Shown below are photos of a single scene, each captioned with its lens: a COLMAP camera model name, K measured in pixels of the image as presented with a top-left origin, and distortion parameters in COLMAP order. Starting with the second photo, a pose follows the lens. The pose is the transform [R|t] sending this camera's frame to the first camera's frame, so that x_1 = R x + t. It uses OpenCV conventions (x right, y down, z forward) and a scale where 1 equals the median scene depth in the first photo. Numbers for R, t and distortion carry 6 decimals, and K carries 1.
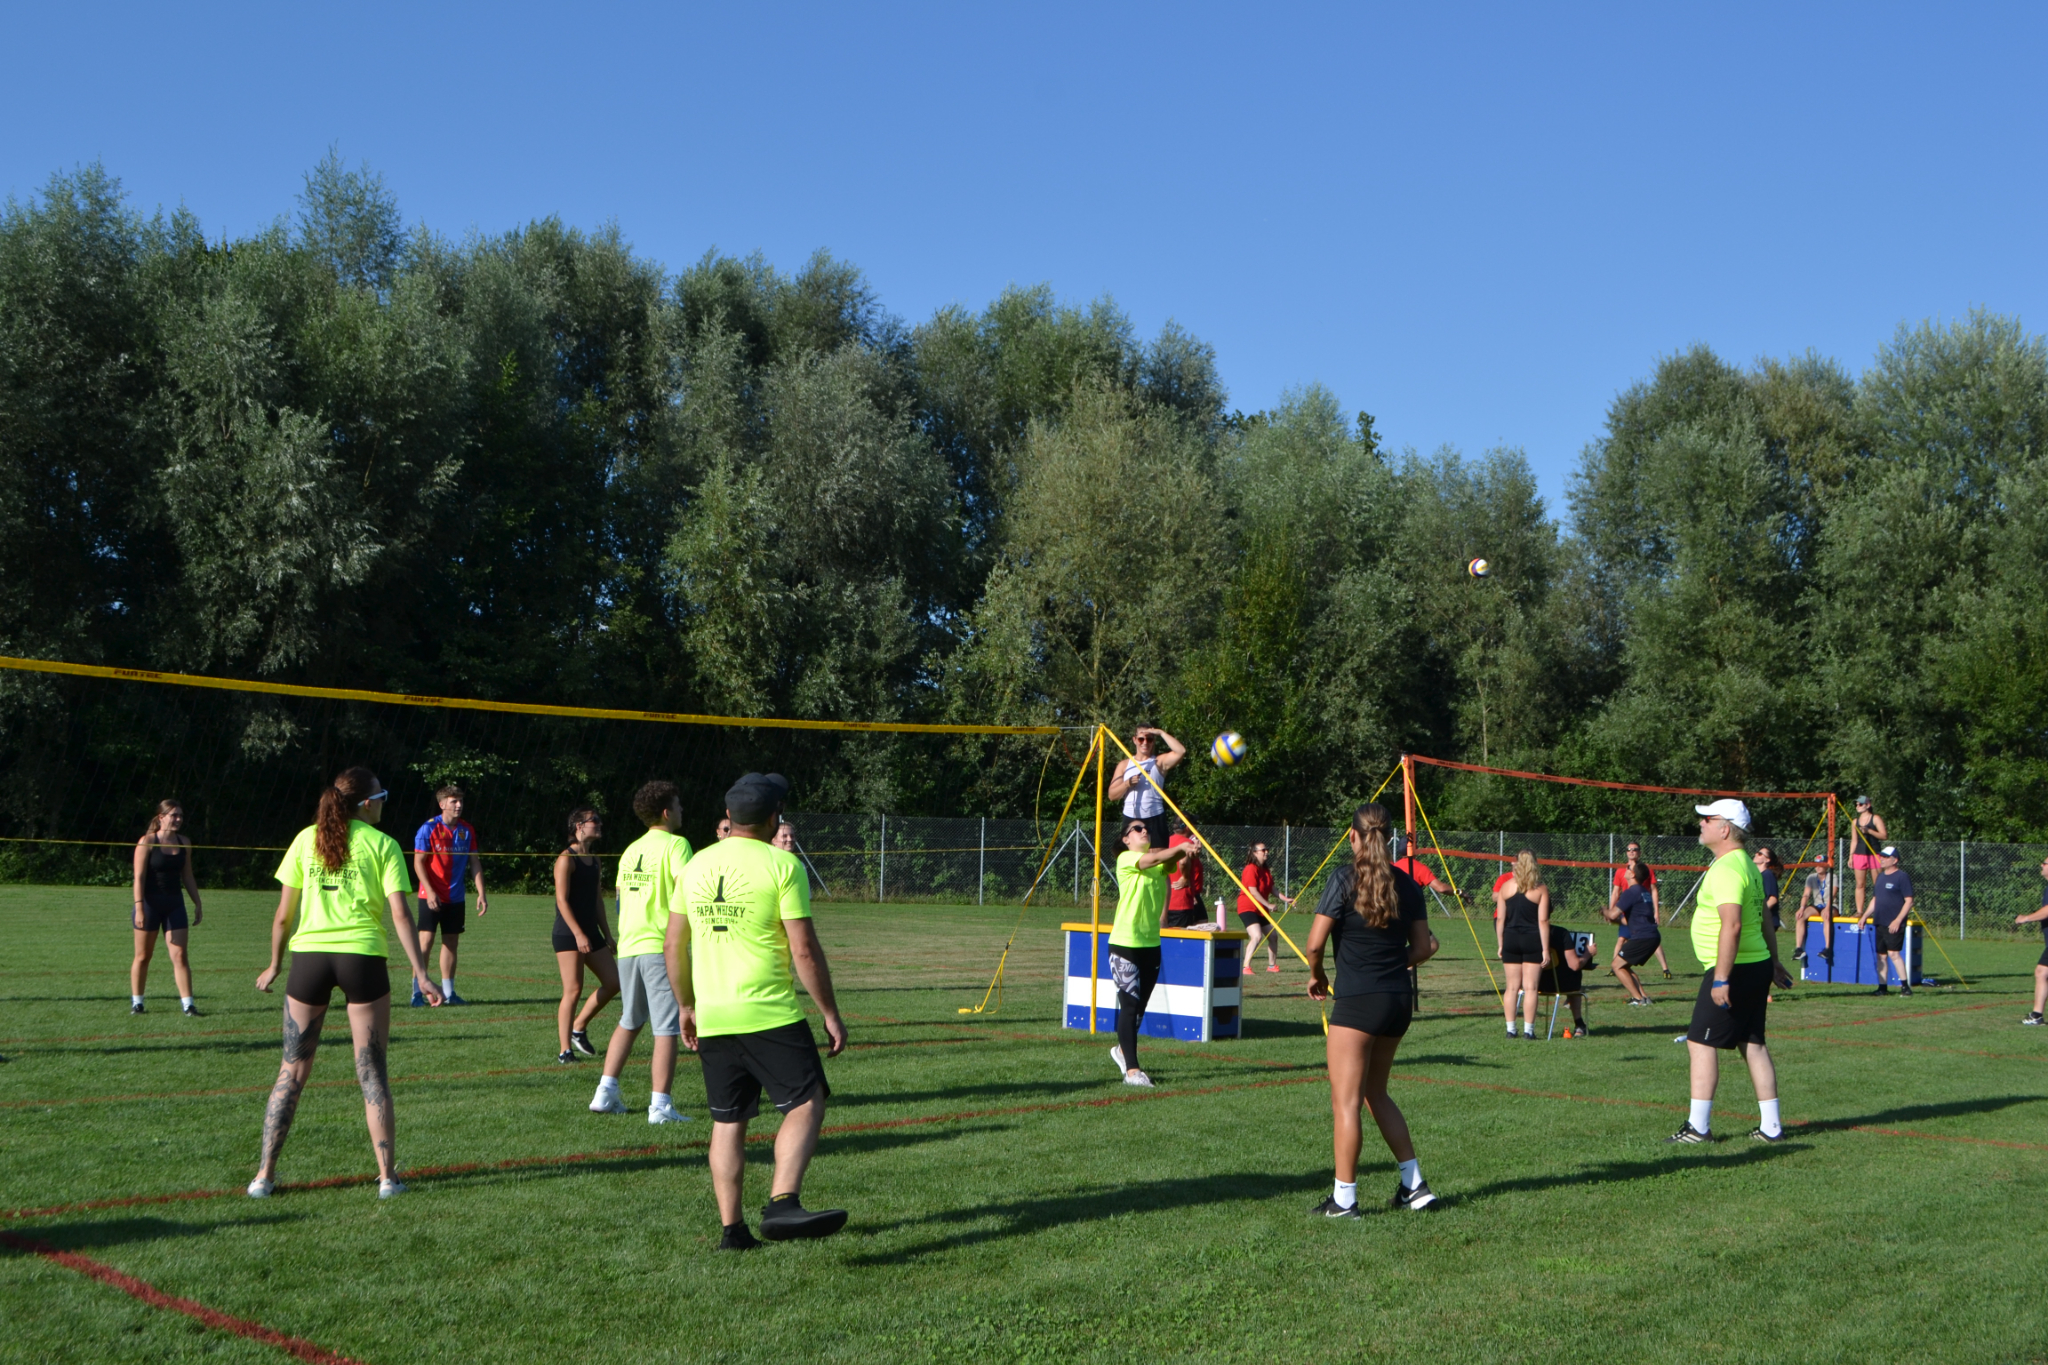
lens RADIAL K [[2155.4, 0, 1003.1], [0, 2155.4, 680.6], [0, 0, 1]] dist [-0.057625, 0.000000]
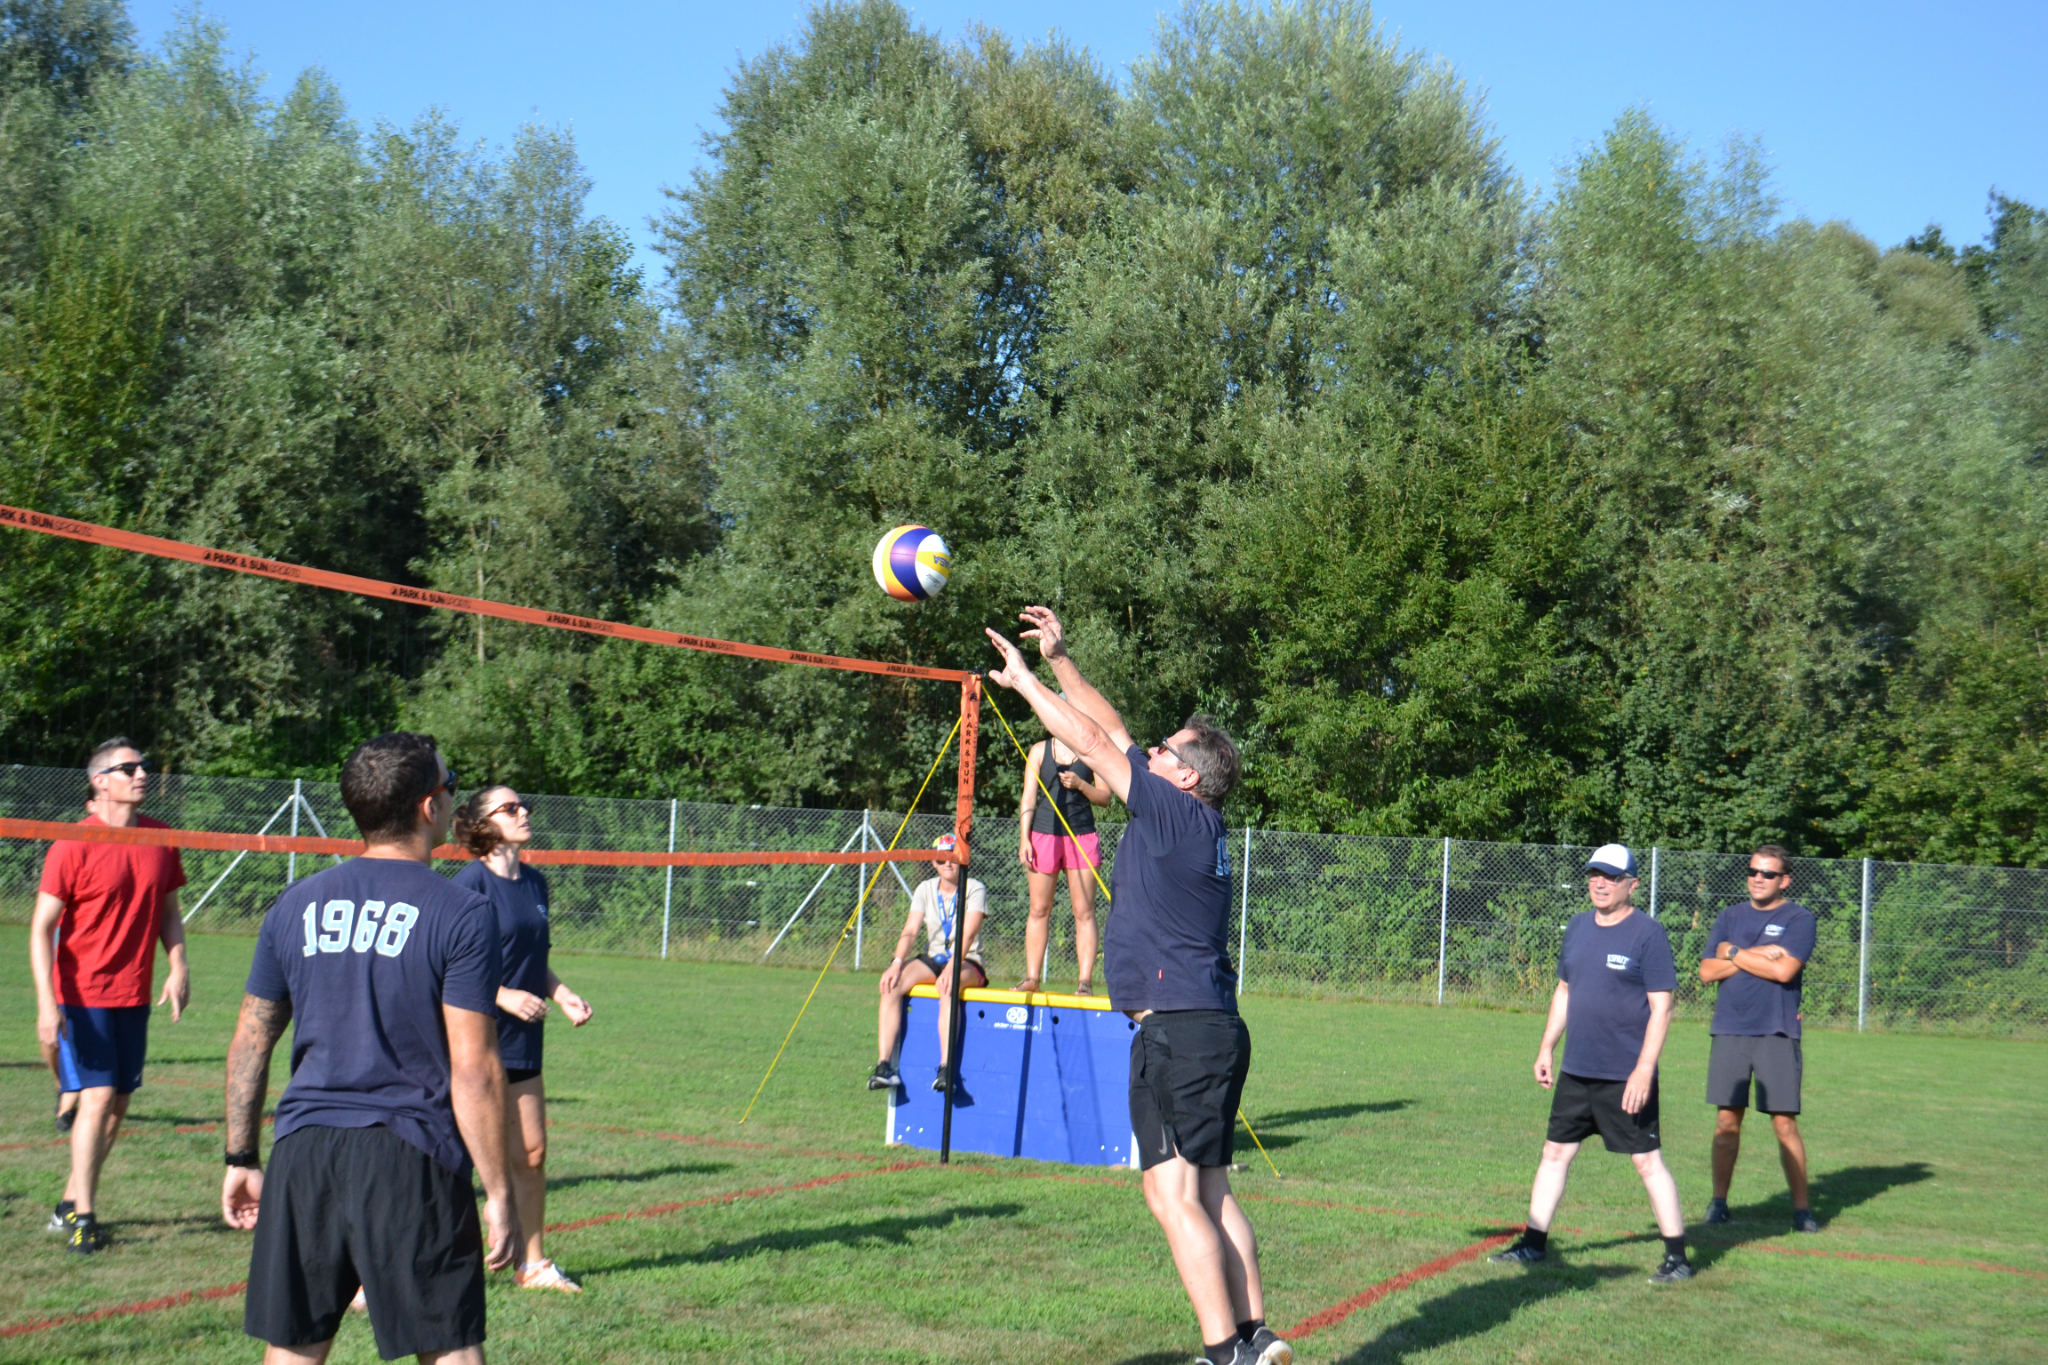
lens RADIAL K [[2666.3, 0, 1032.8], [0, 2666.3, 616.5], [0, 0, 1]] dist [-0.034229, 0.000000]
pose [[0.939061, 0.051700, 0.339842, 0.129206], [-0.050051, 0.998654, -0.013621, 0.027337], [-0.340088, -0.004219, 0.940384, 0.300197]]
